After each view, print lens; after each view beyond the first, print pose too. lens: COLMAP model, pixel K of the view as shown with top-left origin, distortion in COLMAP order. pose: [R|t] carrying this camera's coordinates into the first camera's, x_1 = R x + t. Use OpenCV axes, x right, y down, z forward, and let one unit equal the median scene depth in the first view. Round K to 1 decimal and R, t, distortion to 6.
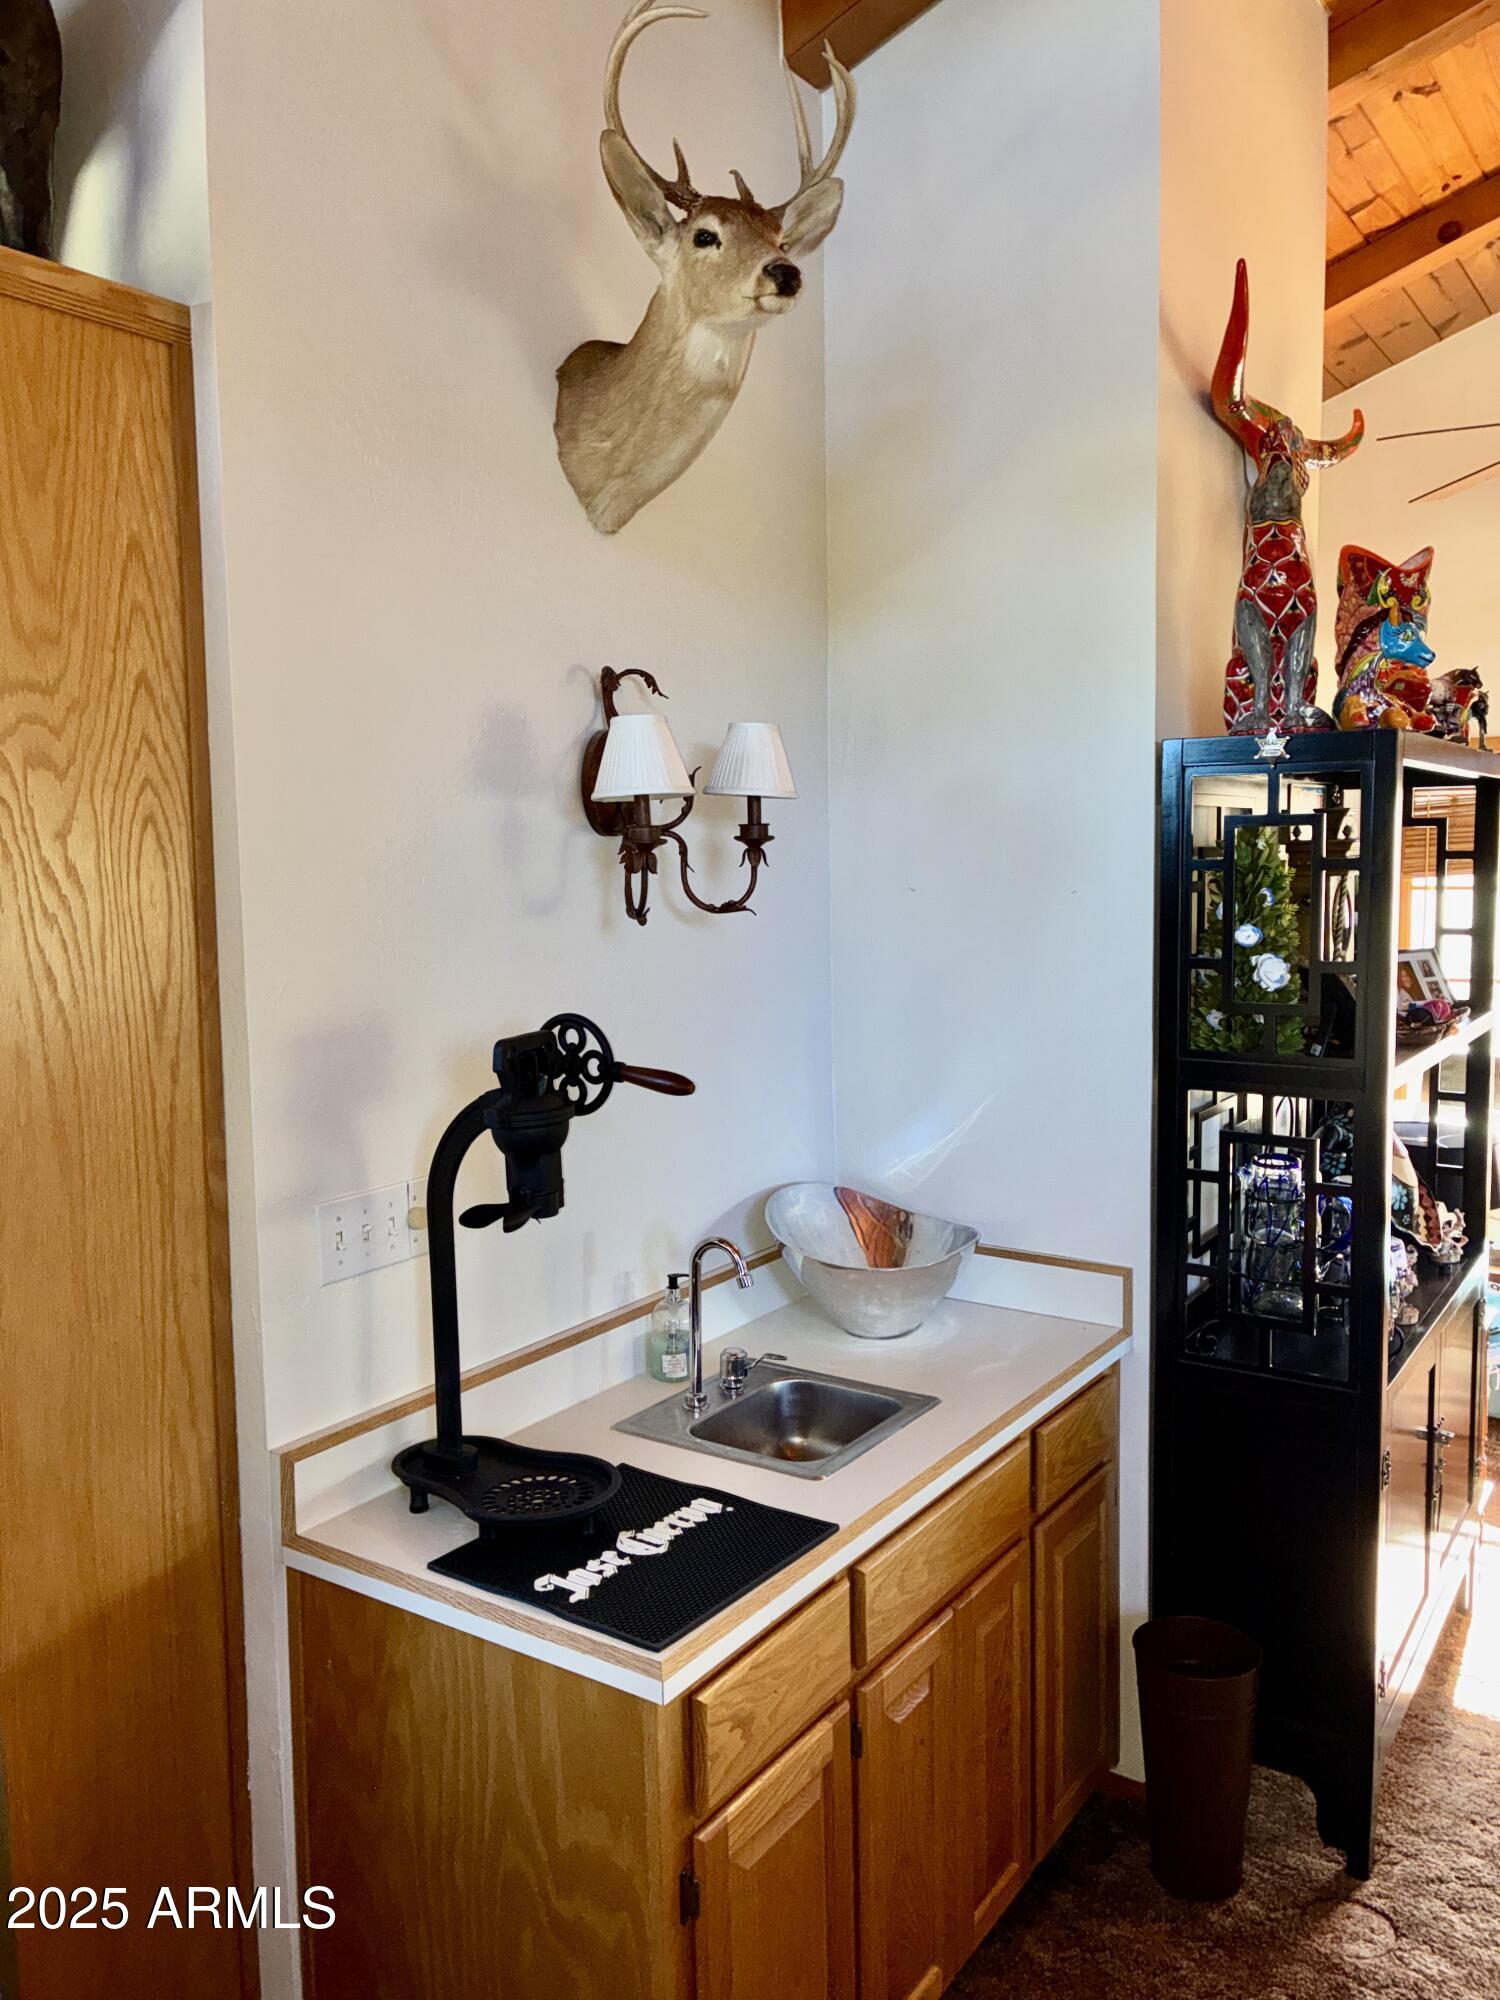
lens RADIAL K [[1513.3, 0, 744.7], [0, 1513.3, 997.7], [0, 0, 1]] dist [0.041022, -0.034966]
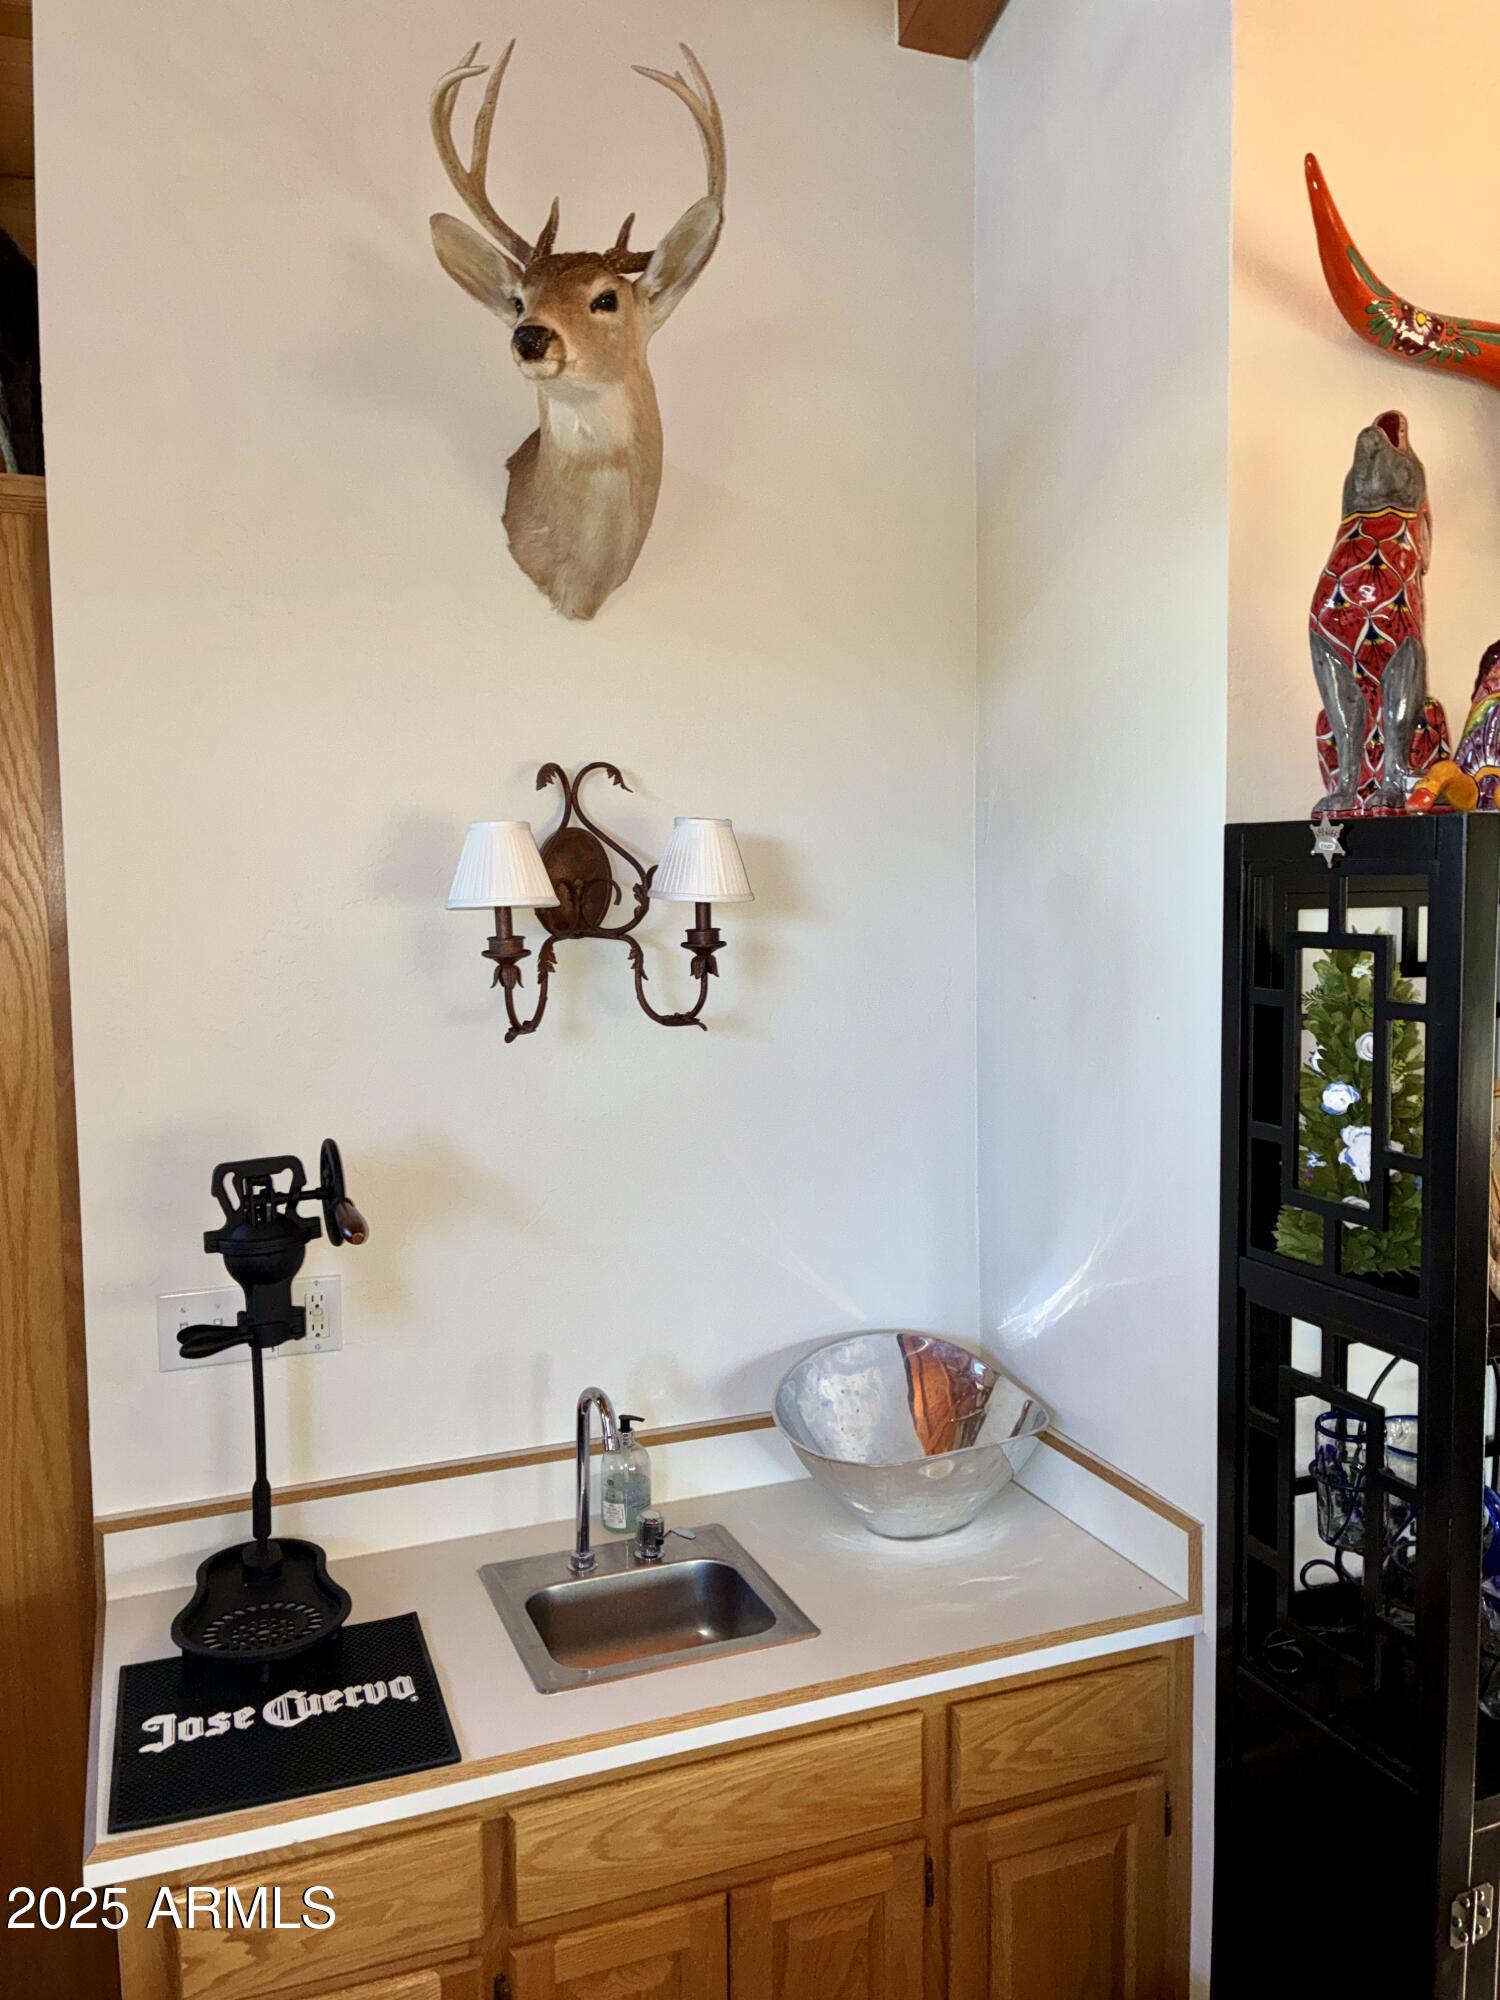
lens RADIAL K [[1513.3, 0, 748.8], [0, 1513.3, 1000.3], [0, 0, 1]] dist [0.041022, -0.034966]
pose [[0.832911, 0.050709, -0.551078, 0.571172], [-0.053847, 0.998494, 0.010494, -0.091934], [0.550781, 0.020934, 0.834387, 0.299812]]
